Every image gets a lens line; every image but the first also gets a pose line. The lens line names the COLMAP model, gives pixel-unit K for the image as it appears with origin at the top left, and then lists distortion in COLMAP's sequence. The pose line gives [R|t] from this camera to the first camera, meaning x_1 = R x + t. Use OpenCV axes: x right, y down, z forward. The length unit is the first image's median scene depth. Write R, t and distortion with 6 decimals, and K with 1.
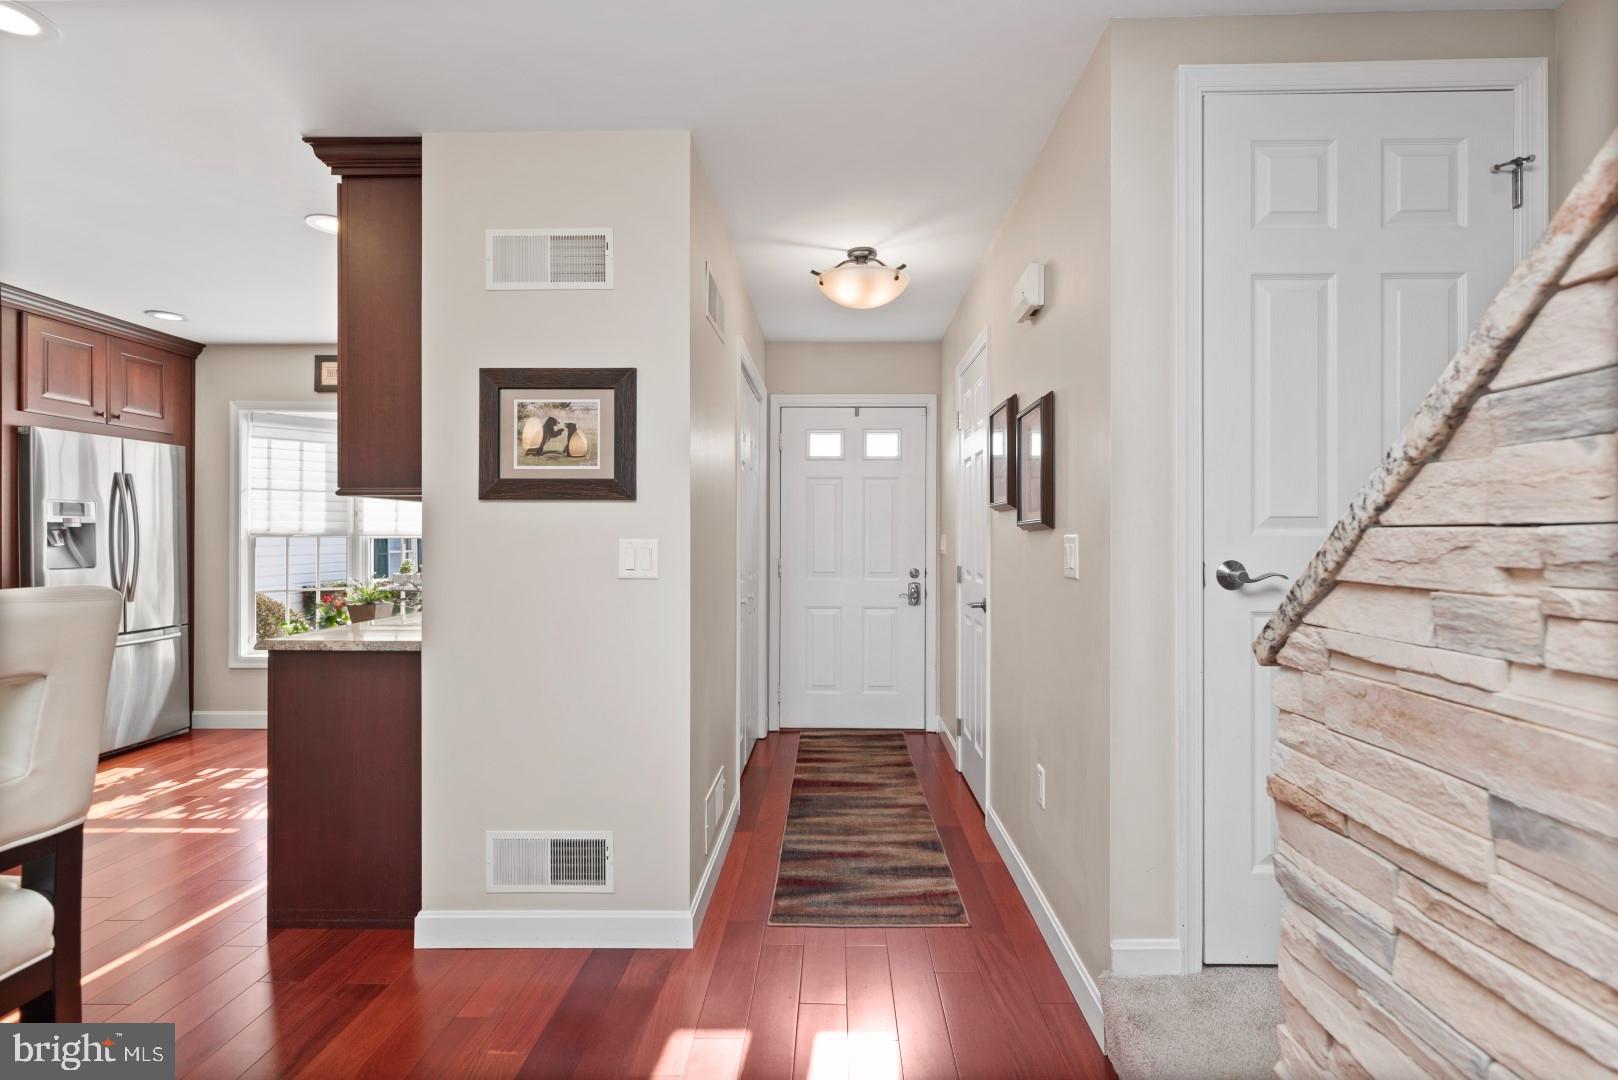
lens RADIAL K [[787.5, 0, 834.9], [0, 787.5, 531.7], [0, 0, 1]] dist [0.000089, 0.000040]
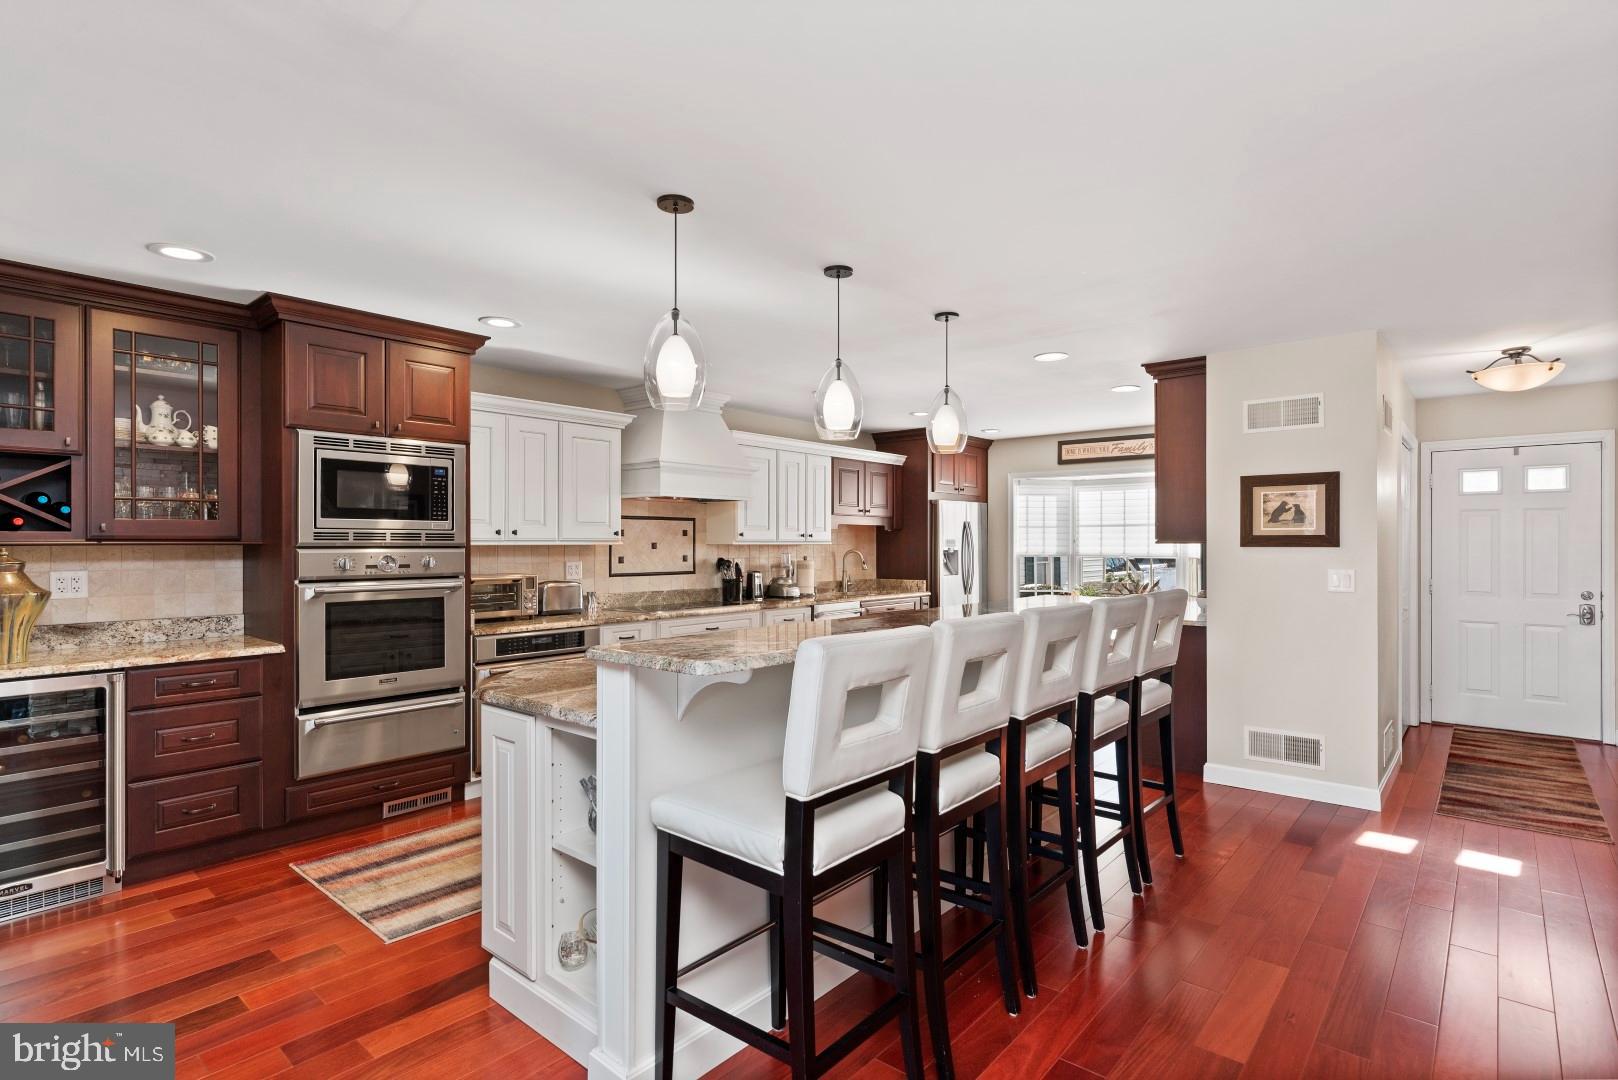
lens RADIAL K [[801.7, 0, 826.0], [0, 801.7, 543.2], [0, 0, 1]] dist [0.002644, 0.000786]
pose [[0.767755, -0.003080, -0.640736, 0.009355], [0.006629, 0.999973, 0.003136, -0.046741], [0.640709, -0.006655, 0.767755, -0.823142]]
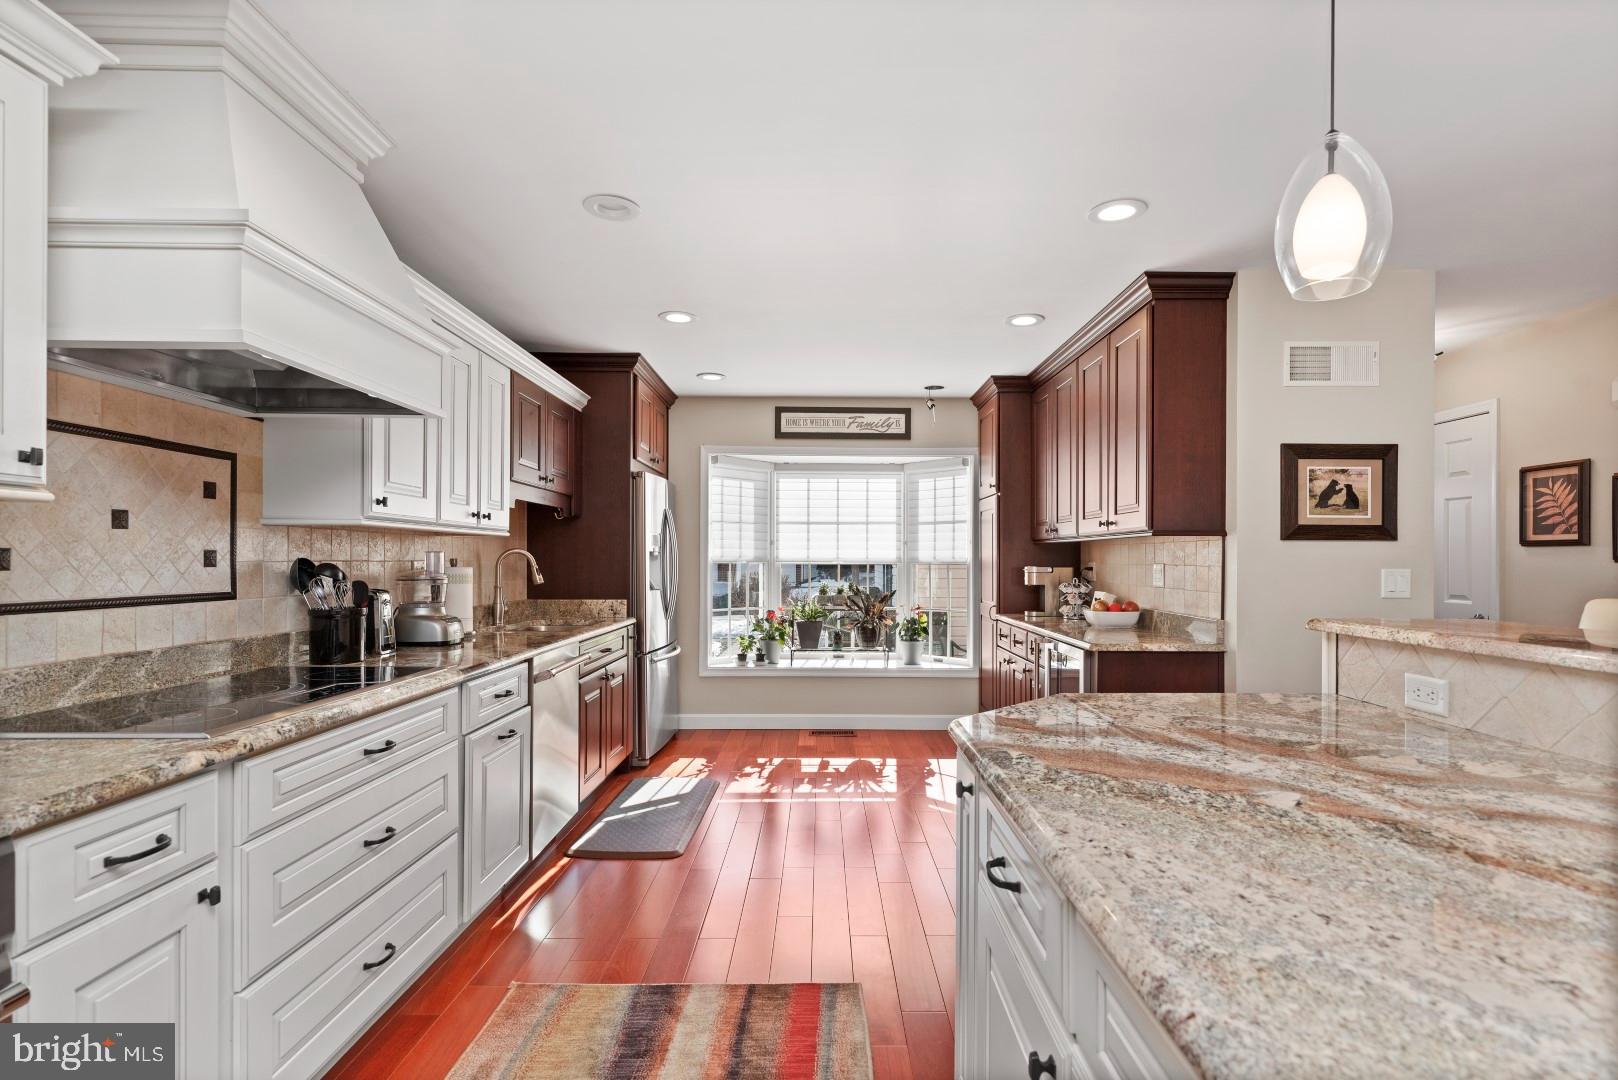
lens RADIAL K [[794.5, 0, 827.5], [0, 794.5, 553.6], [0, 0, 1]] dist [-0.000552, 0.000020]
pose [[0.999854, 0.002107, 0.016970, -0.955486], [-0.002102, 0.999998, -0.000362, -0.011482], [-0.016971, 0.000326, 0.999856, -0.273790]]
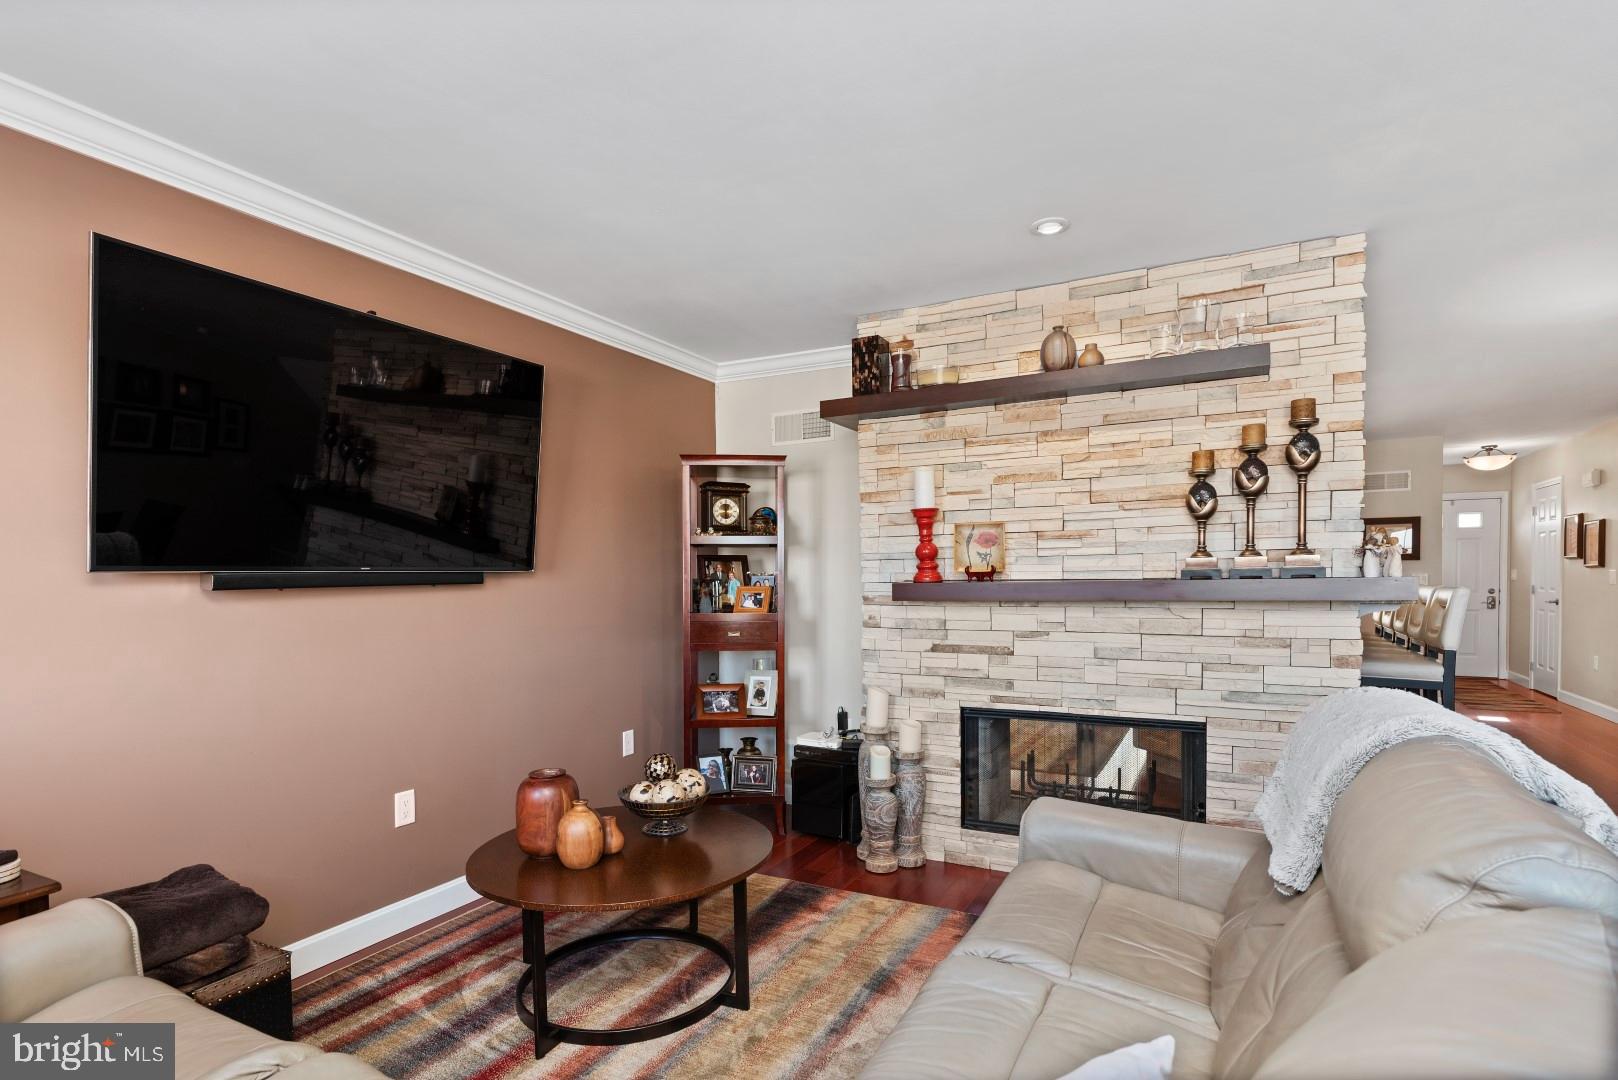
lens RADIAL K [[812.7, 0, 809.5], [0, 812.7, 591.0], [0, 0, 1]] dist [0.001215, 0.000116]
pose [[0.889289, -0.001251, -0.457344, -0.688610], [0.014055, 0.999599, 0.024597, -0.023273], [0.457130, -0.028301, 0.888949, -2.159456]]
